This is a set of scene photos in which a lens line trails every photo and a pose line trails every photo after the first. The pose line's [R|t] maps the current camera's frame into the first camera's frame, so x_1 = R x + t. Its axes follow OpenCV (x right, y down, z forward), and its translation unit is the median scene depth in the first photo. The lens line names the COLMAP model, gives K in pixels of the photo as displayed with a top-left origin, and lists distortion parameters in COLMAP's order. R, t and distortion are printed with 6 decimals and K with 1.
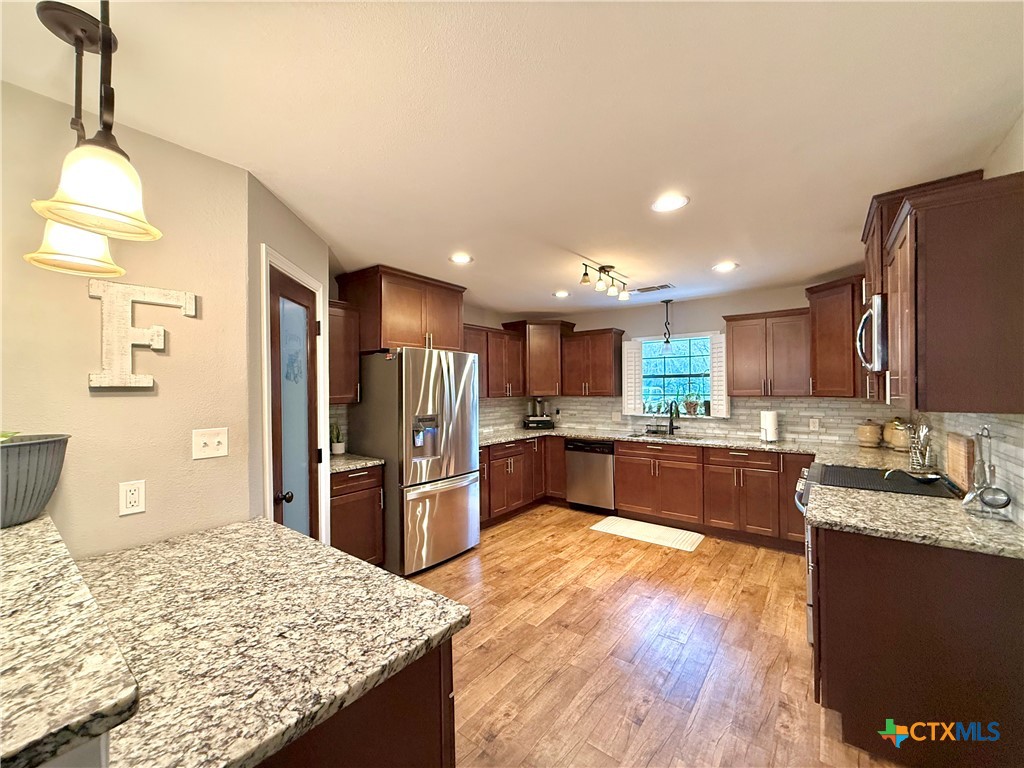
lens RADIAL K [[407.0, 0, 511.0], [0, 407.0, 385.9], [0, 0, 1]] dist [0.001366, -0.000079]
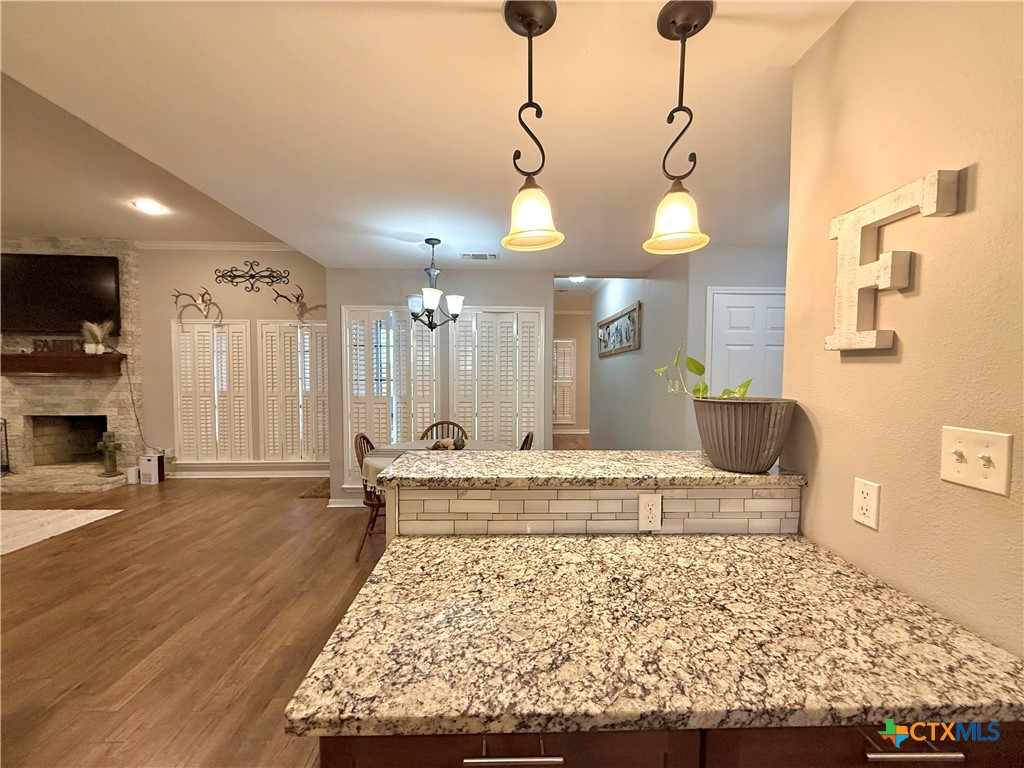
lens RADIAL K [[407.0, 0, 511.0], [0, 407.0, 385.9], [0, 0, 1]] dist [0.001366, -0.000079]
pose [[-0.767903, 0.036043, -0.639551, 0.002870], [0.008086, 0.998882, 0.046585, 0.009660], [0.640515, 0.030602, -0.767336, 0.393522]]
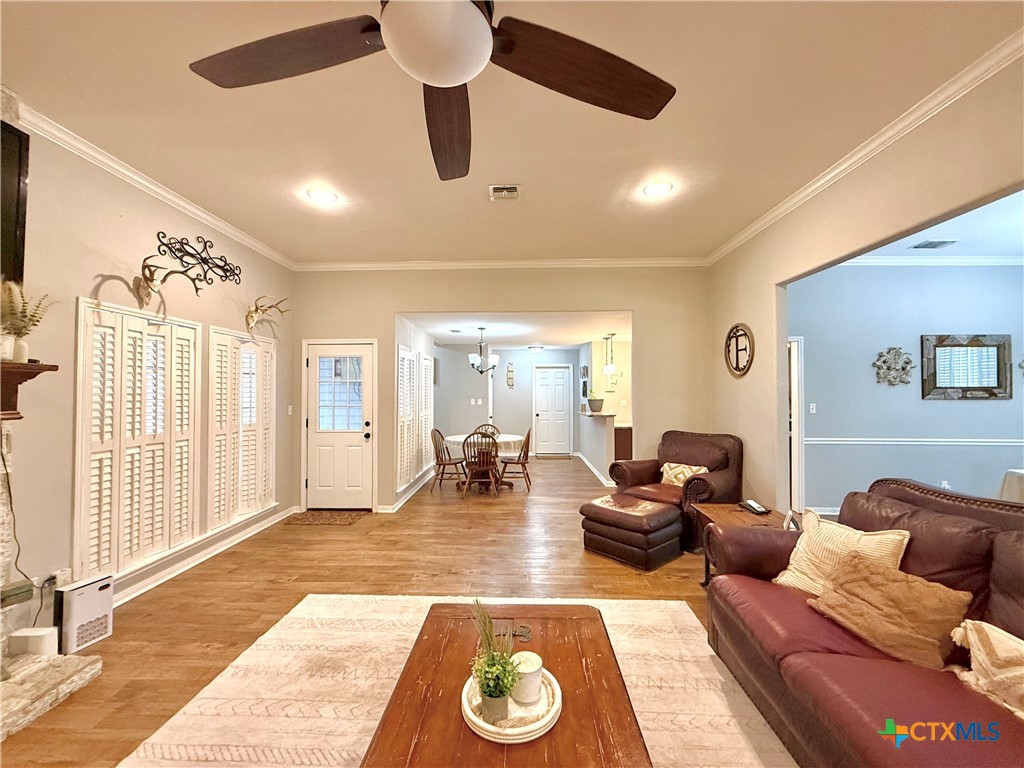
lens RADIAL K [[407.0, 0, 511.0], [0, 407.0, 385.9], [0, 0, 1]] dist [0.001366, -0.000079]
pose [[0.590512, -0.005125, -0.807012, 0.875806], [-0.001893, 0.999968, -0.007735, -0.007475], [0.807026, 0.006096, 0.590484, -1.086884]]
